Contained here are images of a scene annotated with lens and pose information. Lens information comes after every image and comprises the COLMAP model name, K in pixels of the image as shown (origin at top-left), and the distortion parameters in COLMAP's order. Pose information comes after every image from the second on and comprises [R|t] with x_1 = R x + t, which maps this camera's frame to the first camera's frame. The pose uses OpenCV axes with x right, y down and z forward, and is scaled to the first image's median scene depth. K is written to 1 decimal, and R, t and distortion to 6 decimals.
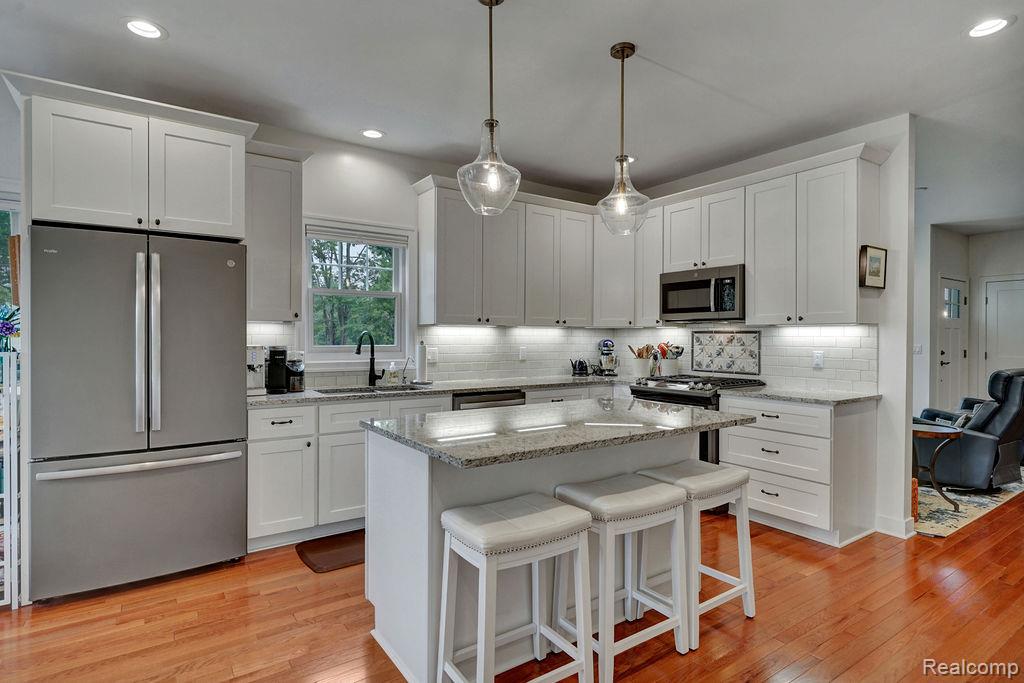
lens RADIAL K [[530.8, 0, 513.4], [0, 530.8, 338.2], [0, 0, 1]] dist [0.002034, 0.001126]
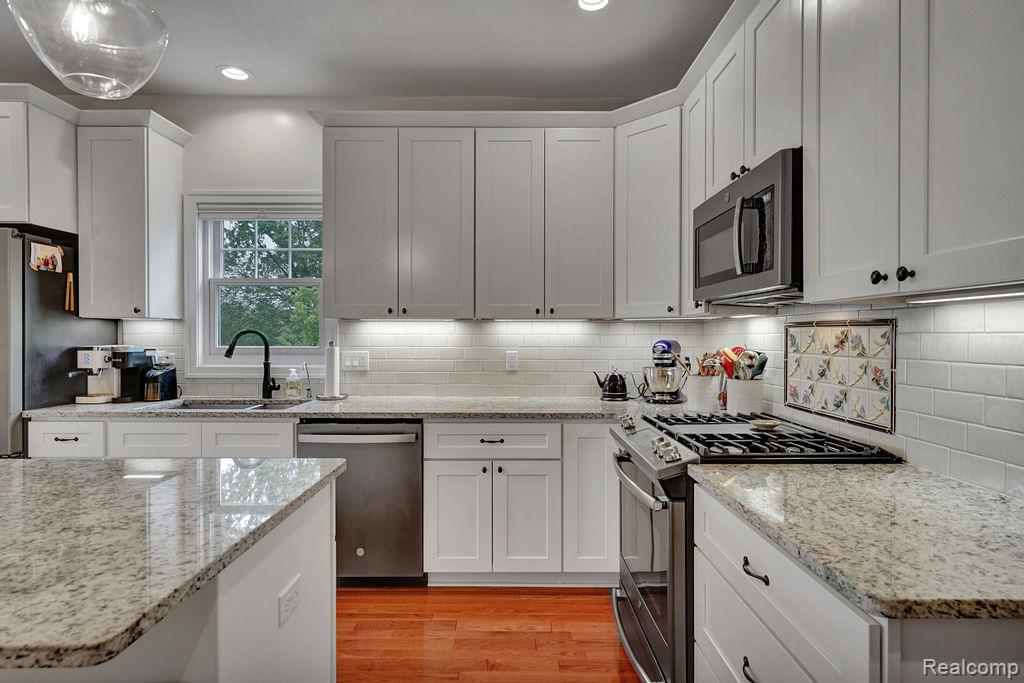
lens RADIAL K [[530.8, 0, 513.4], [0, 530.8, 338.2], [0, 0, 1]] dist [0.002034, 0.001126]
pose [[0.825285, 0.001040, -0.564715, 0.438283], [0.000202, 0.999998, 0.002137, -0.000644], [0.564716, -0.001878, 0.825283, 0.510404]]
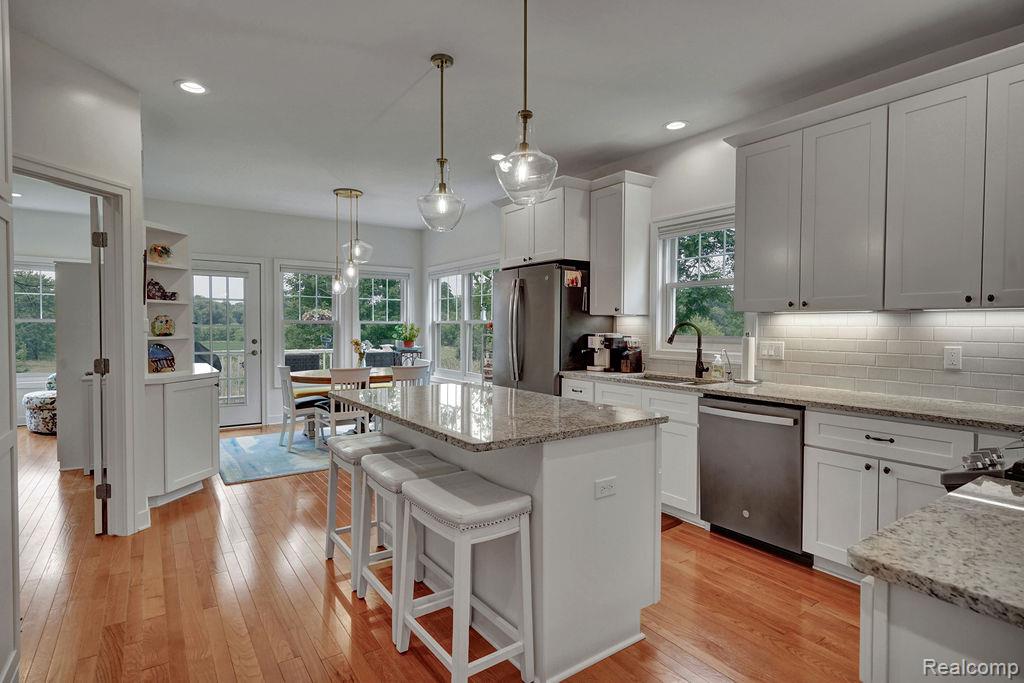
lens RADIAL K [[522.9, 0, 512.0], [0, 522.9, 341.5], [0, 0, 1]] dist [0.002761, 0.000308]
pose [[0.011378, 0.025716, -0.999605, 0.632209], [-0.008279, 0.999637, 0.025623, 0.001443], [0.999901, 0.007985, 0.011587, 0.590272]]
